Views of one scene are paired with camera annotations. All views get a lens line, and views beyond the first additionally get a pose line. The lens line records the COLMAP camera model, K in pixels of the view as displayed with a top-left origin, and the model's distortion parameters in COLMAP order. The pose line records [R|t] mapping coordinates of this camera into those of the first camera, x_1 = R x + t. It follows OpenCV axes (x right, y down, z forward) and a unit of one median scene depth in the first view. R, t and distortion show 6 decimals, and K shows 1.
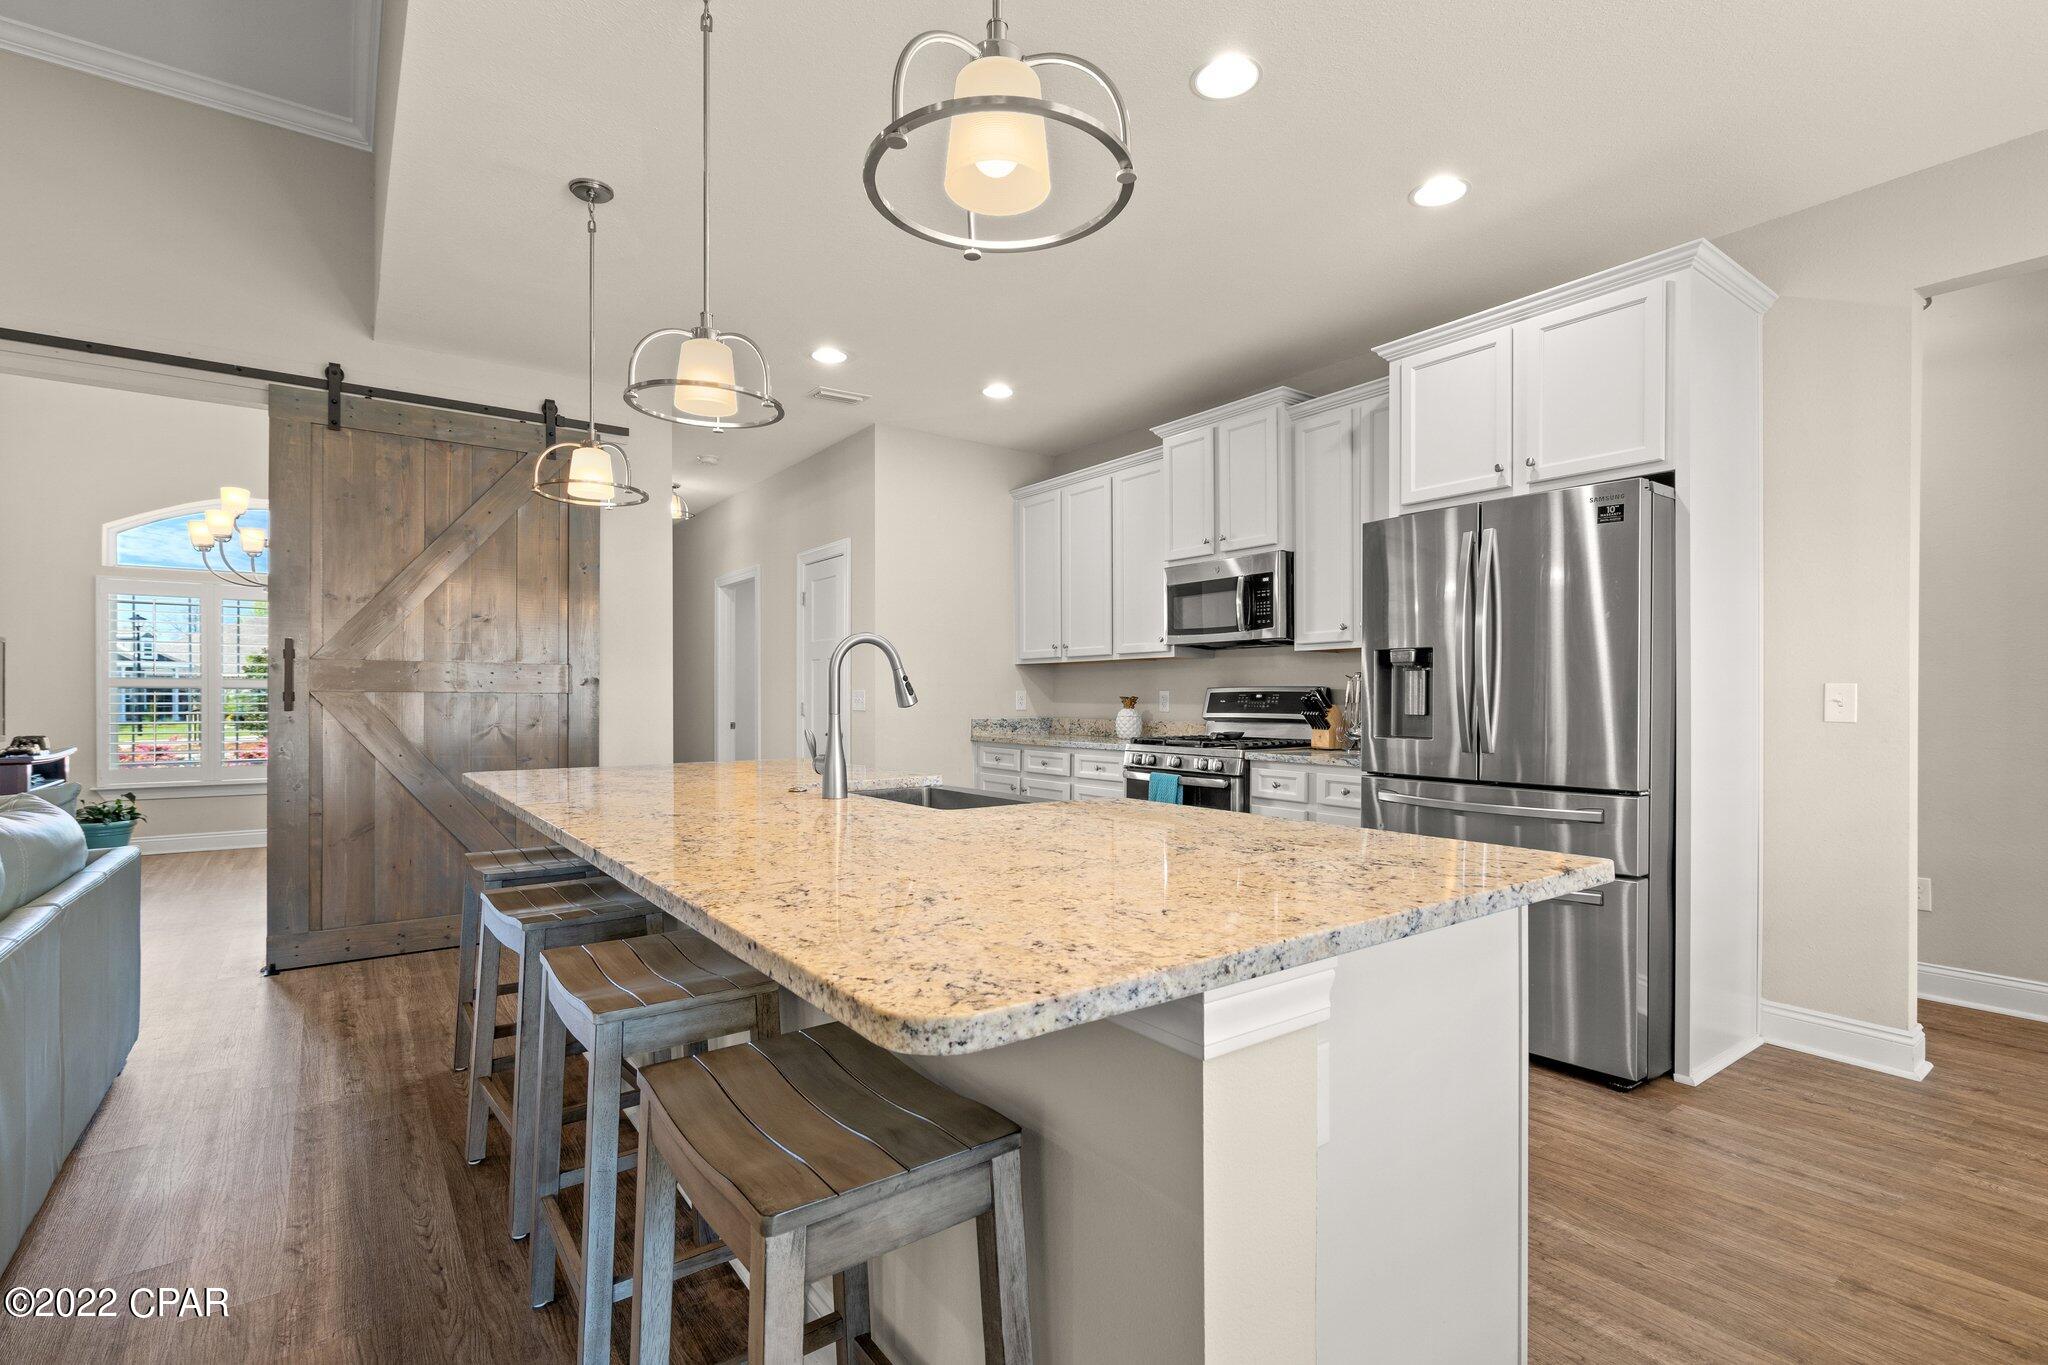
lens RADIAL K [[929.0, 0, 1014.1], [0, 929.0, 700.4], [0, 0, 1]] dist [-0.008120, 0.003375]
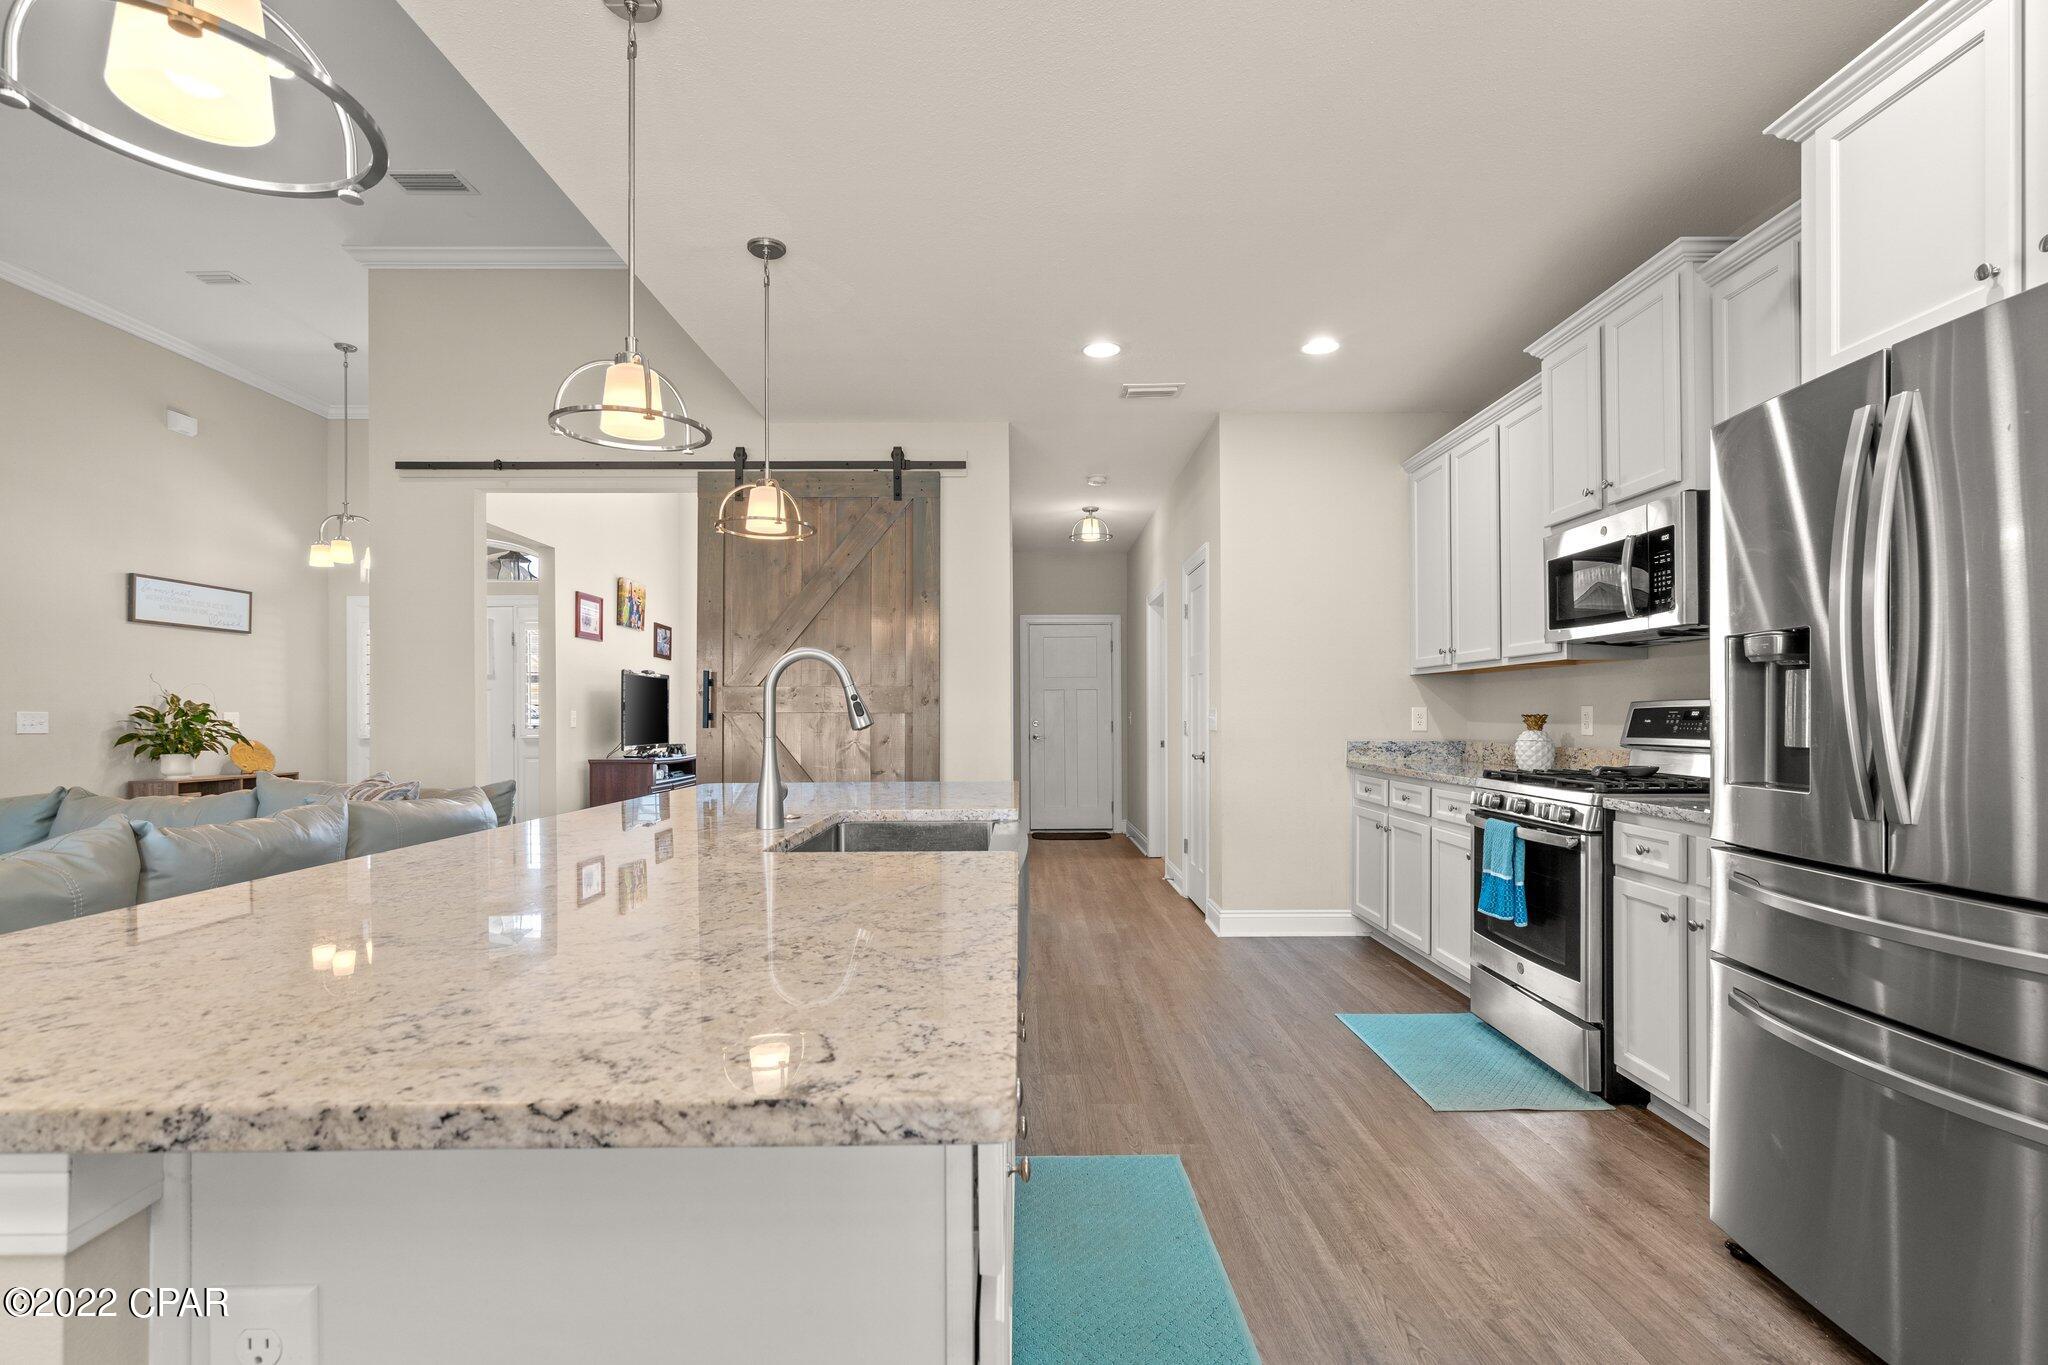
lens RADIAL K [[929.0, 0, 1016.8], [0, 929.0, 709.4], [0, 0, 1]] dist [-0.008120, 0.003375]
pose [[0.816901, -0.005304, -0.576753, 0.266741], [0.000293, 0.999961, -0.008781, -0.002008], [0.576778, 0.007004, 0.816871, 0.191118]]
